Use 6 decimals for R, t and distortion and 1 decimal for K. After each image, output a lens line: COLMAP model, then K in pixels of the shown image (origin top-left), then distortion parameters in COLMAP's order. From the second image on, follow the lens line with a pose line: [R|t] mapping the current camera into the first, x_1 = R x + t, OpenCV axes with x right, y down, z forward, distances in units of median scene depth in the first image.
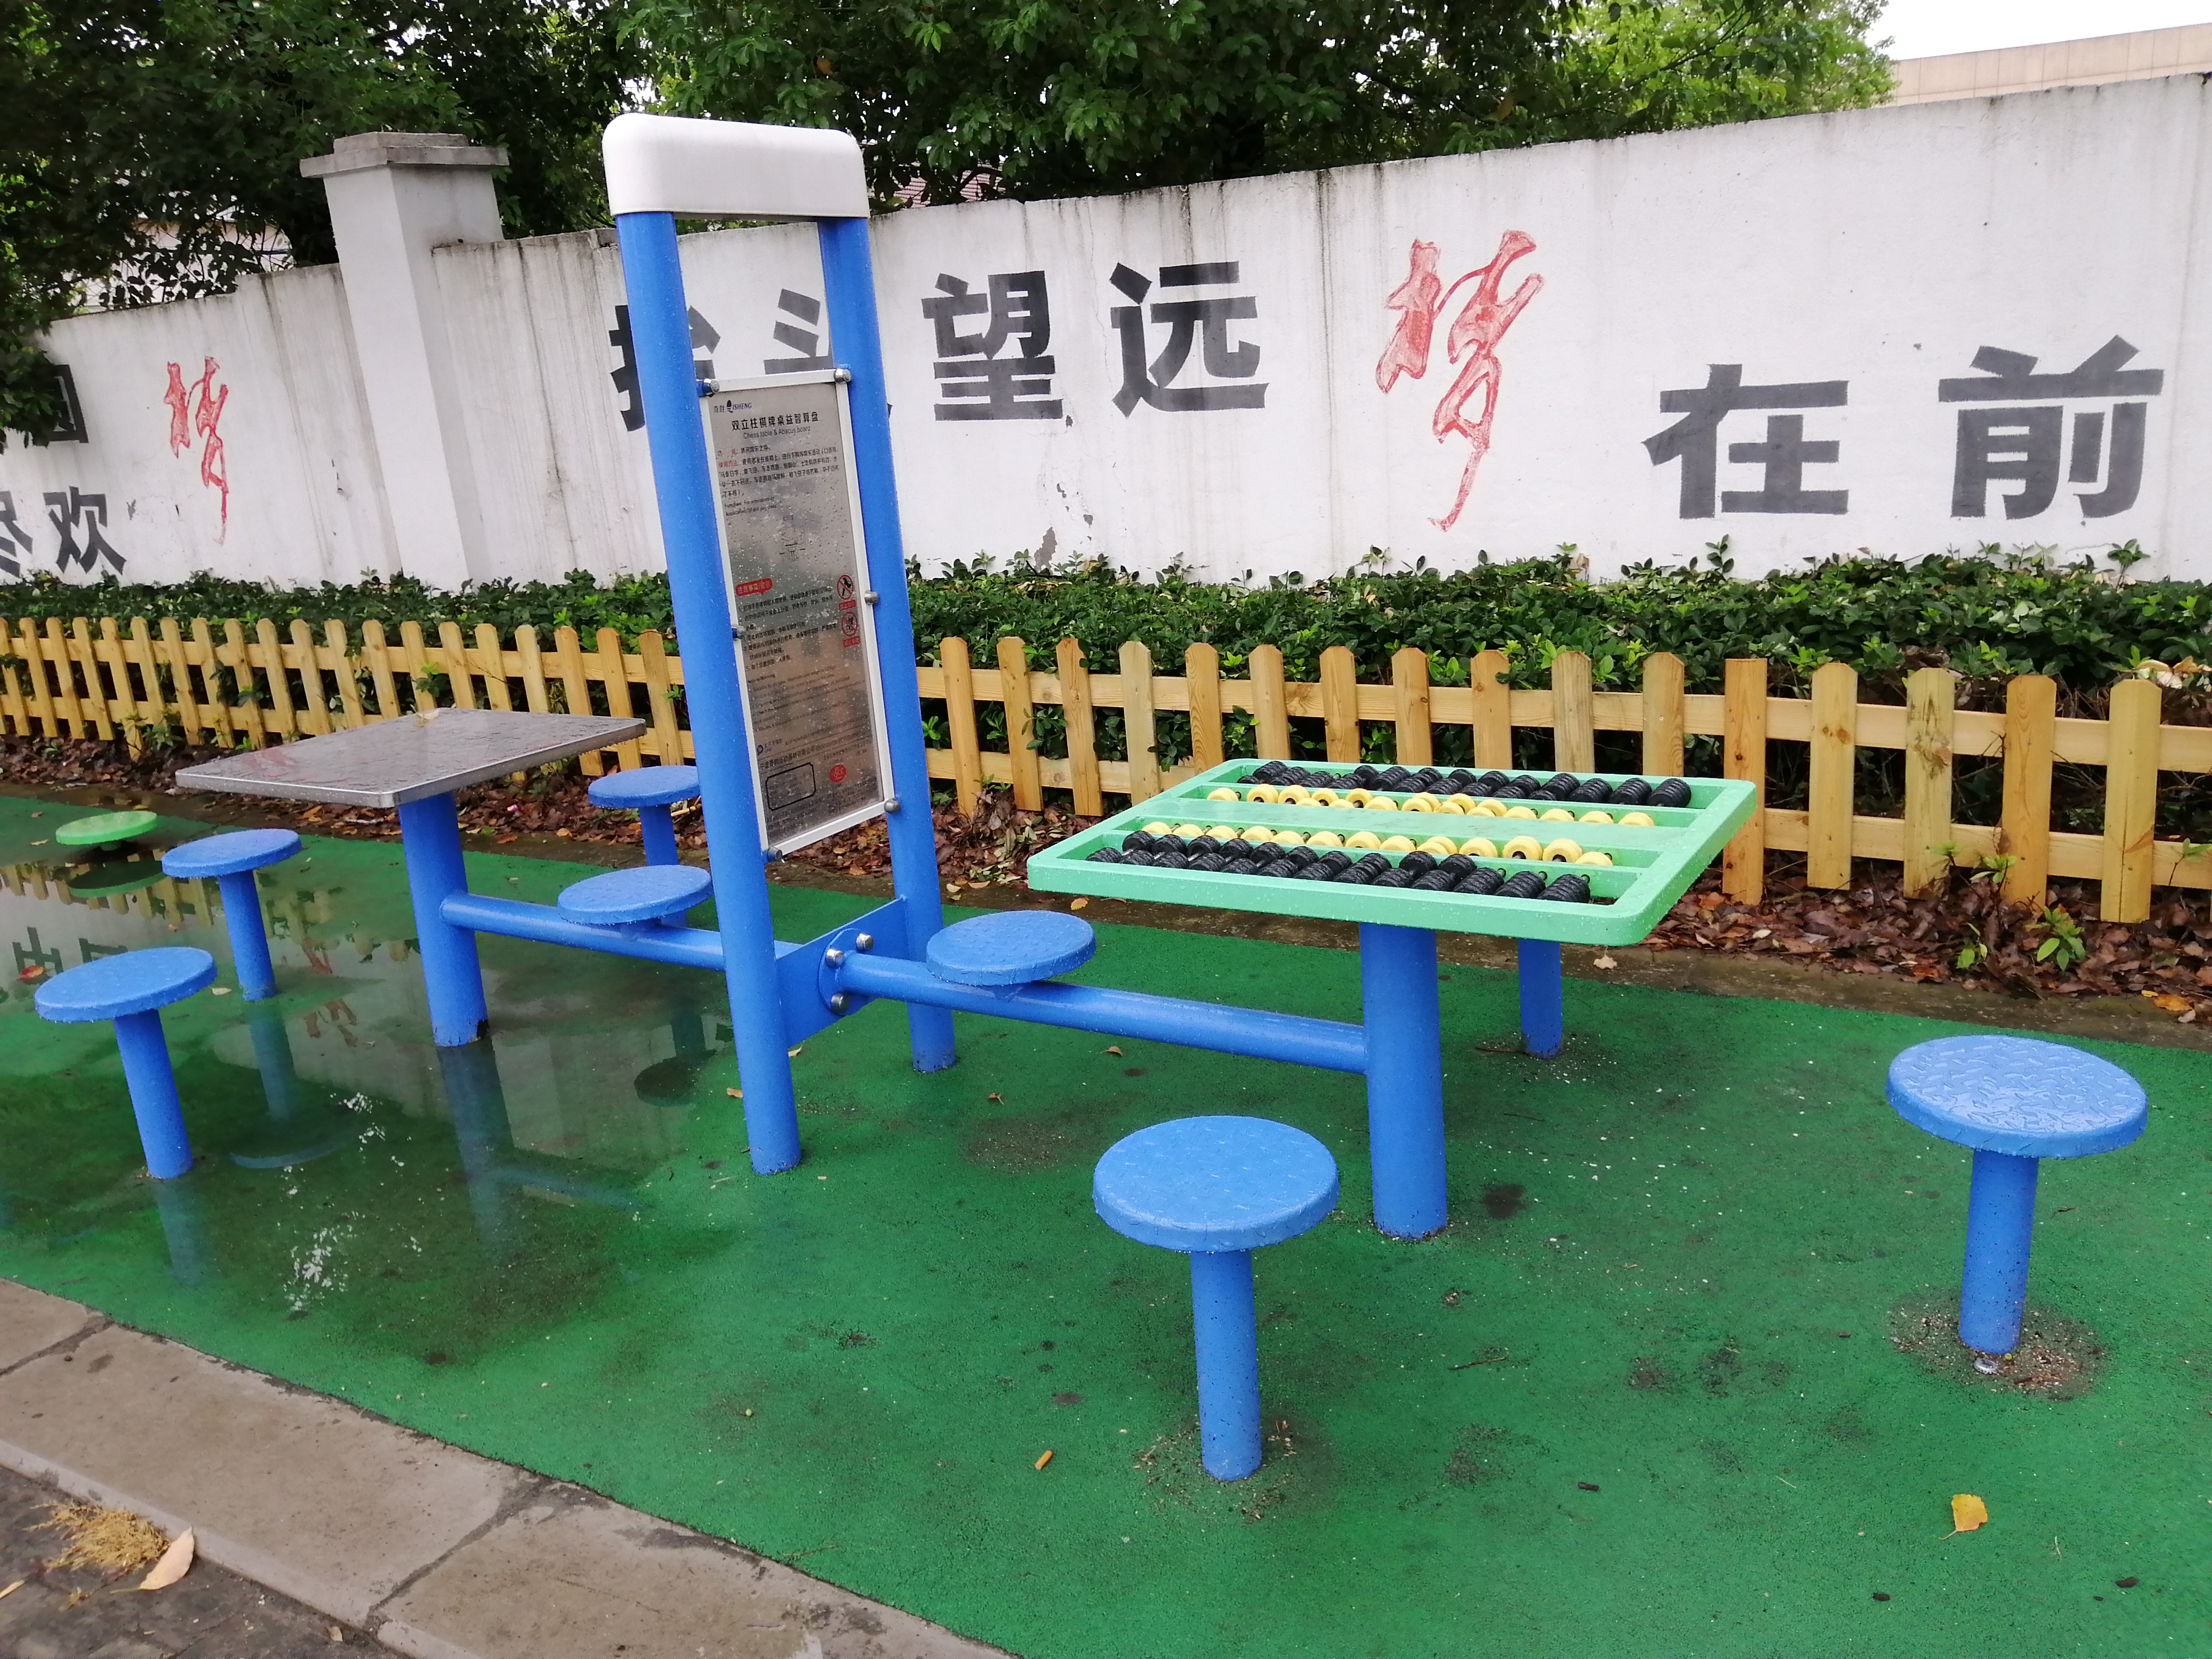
lens RADIAL K [[1731.0, 0, 1106.0], [0, 1731.0, 829.5], [0, 0, 1]] dist [0.092585, -0.136833]
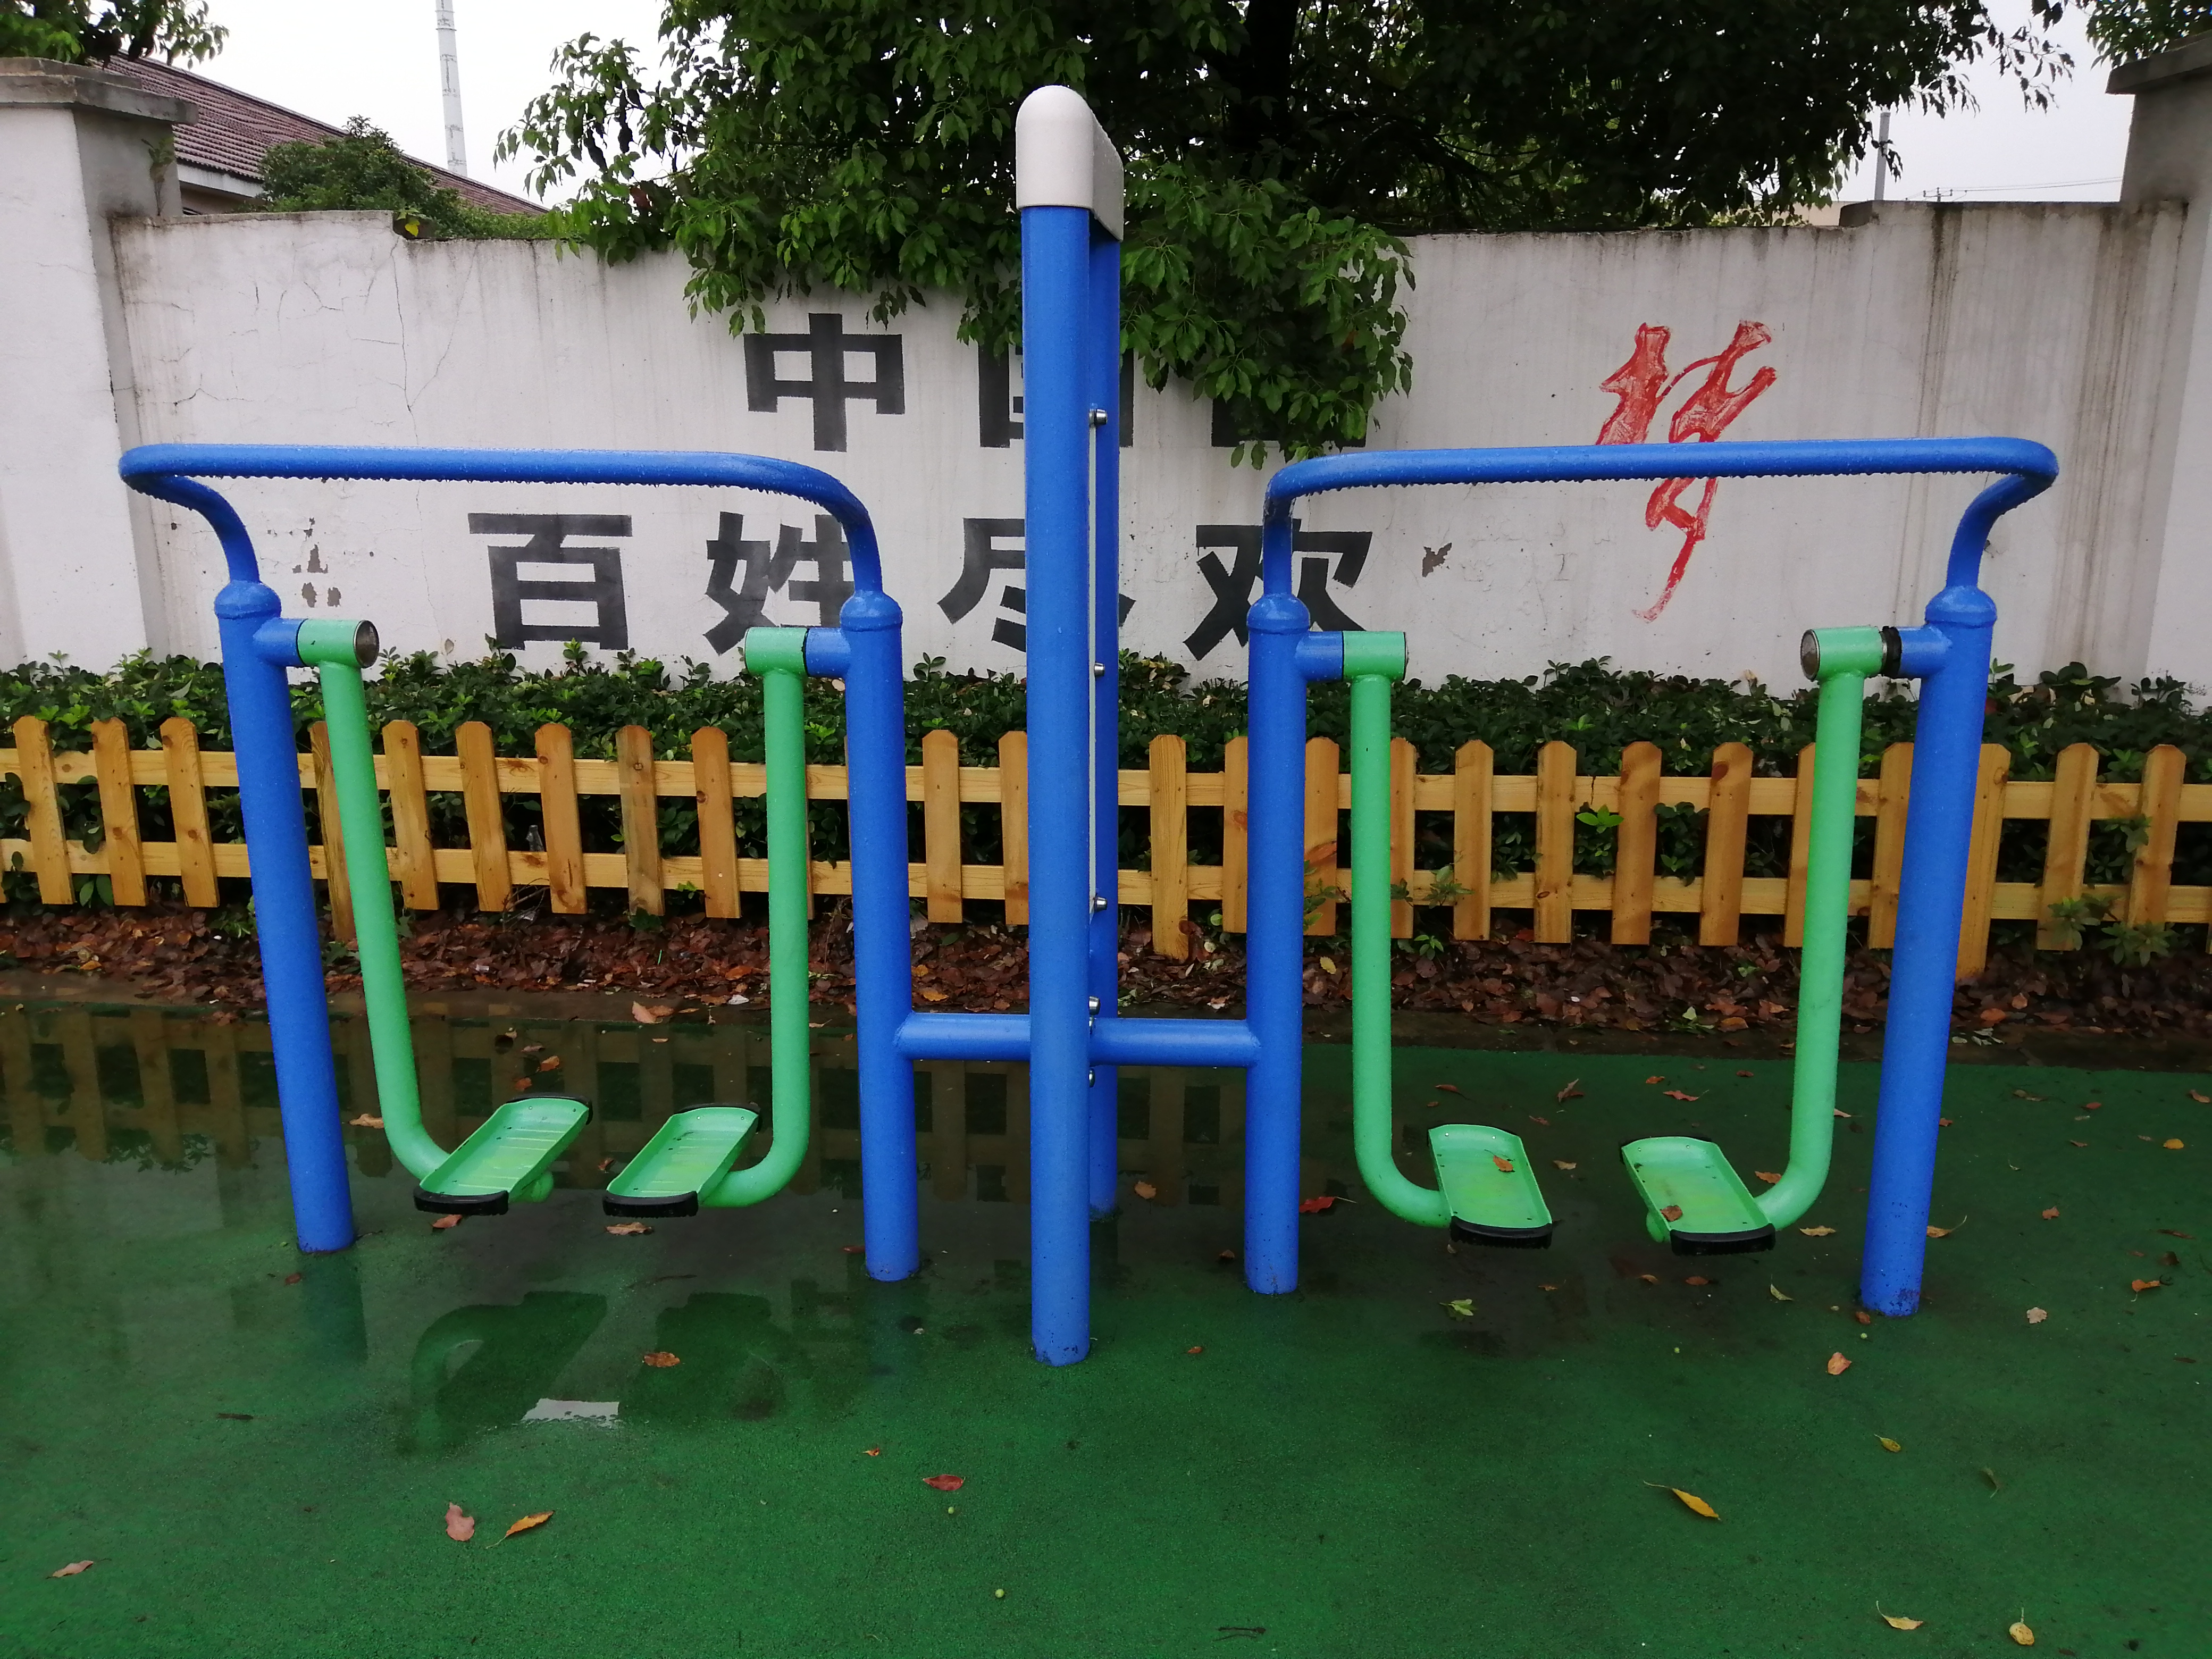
lens RADIAL K [[1681.9, 0, 1105.6], [0, 1681.9, 888.9], [0, 0, 1]] dist [-0.005322, -0.052517]
pose [[0.911596, -0.046667, 0.408429, -7.688734], [0.049826, 0.998754, 0.002907, -0.633933], [-0.408056, 0.017700, 0.912785, 4.368126]]
